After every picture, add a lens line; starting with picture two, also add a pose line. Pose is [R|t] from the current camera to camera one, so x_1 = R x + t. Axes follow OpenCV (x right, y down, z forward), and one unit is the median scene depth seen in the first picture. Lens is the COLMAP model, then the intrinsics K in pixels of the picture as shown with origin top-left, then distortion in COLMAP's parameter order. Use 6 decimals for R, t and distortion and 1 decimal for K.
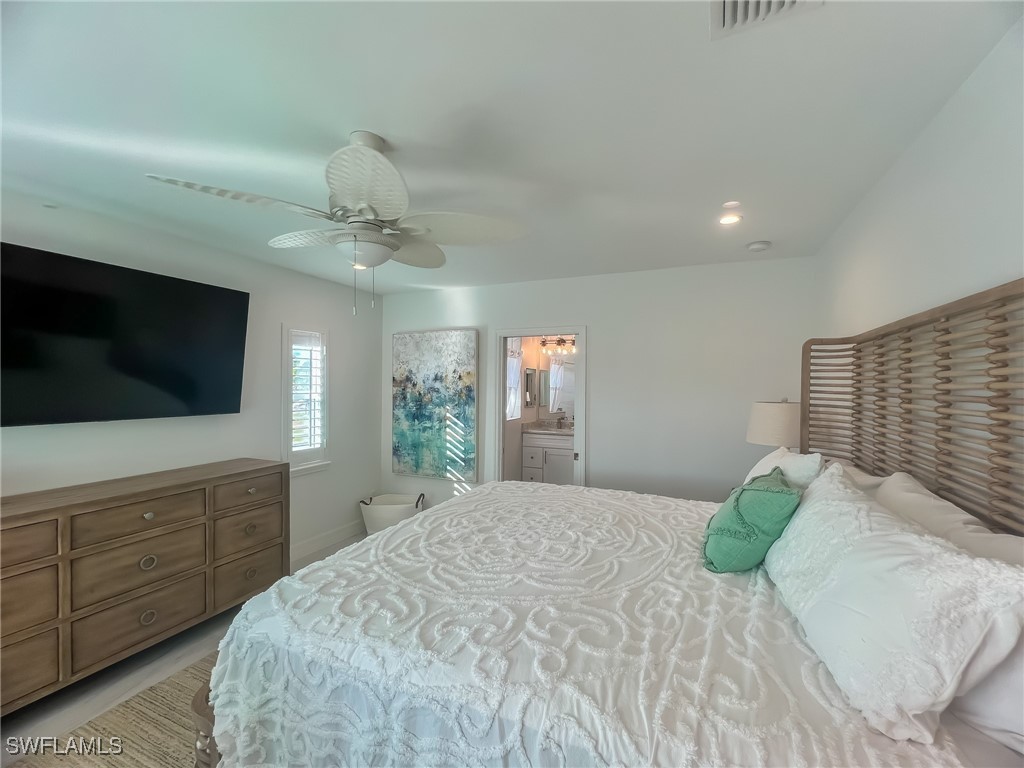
lens RADIAL K [[417.0, 0, 519.4], [0, 417.0, 383.9], [0, 0, 1]] dist [-0.002268, 0.000207]
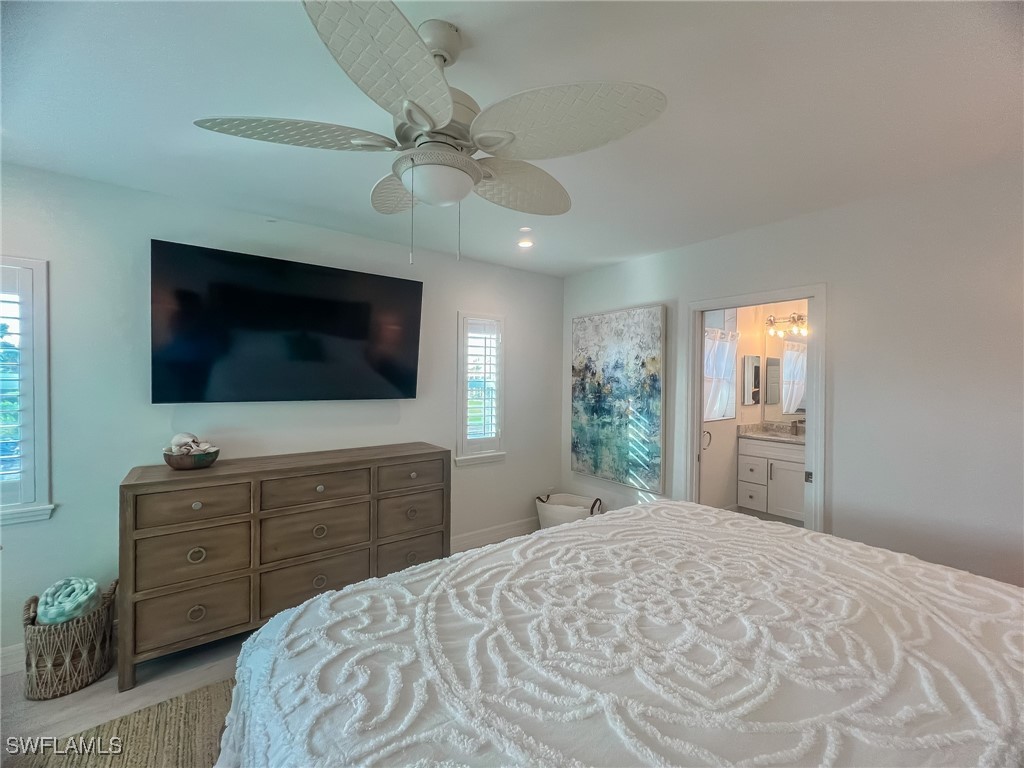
lens RADIAL K [[417.0, 0, 529.0], [0, 417.0, 379.4], [0, 0, 1]] dist [-0.002268, 0.000207]
pose [[0.874183, 0.002706, -0.485589, 0.122850], [-0.004660, 0.999985, -0.002817, 0.035327], [0.485575, 0.004725, 0.874182, 0.338480]]
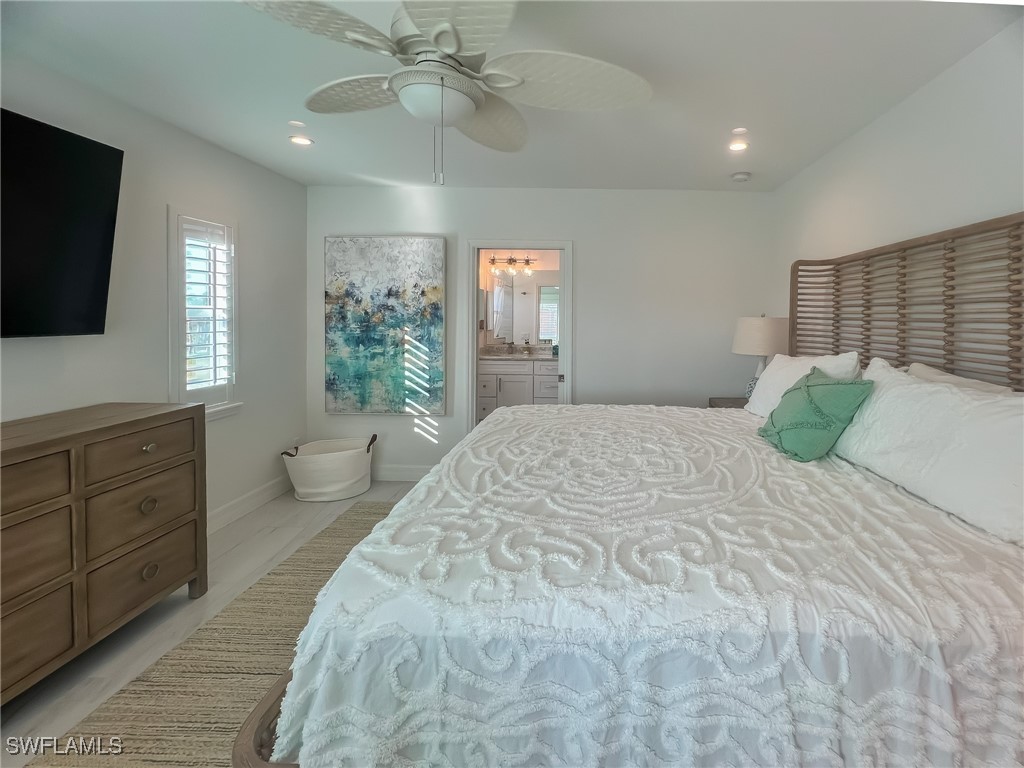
lens RADIAL K [[430.6, 0, 585.2], [0, 430.6, 320.6], [0, 0, 1]] dist [-0.002977, 0.000413]
pose [[0.924261, -0.000623, 0.381761, -0.346798], [-0.005332, 0.999880, 0.014541, 0.052166], [-0.381725, -0.015475, 0.924147, 0.137407]]
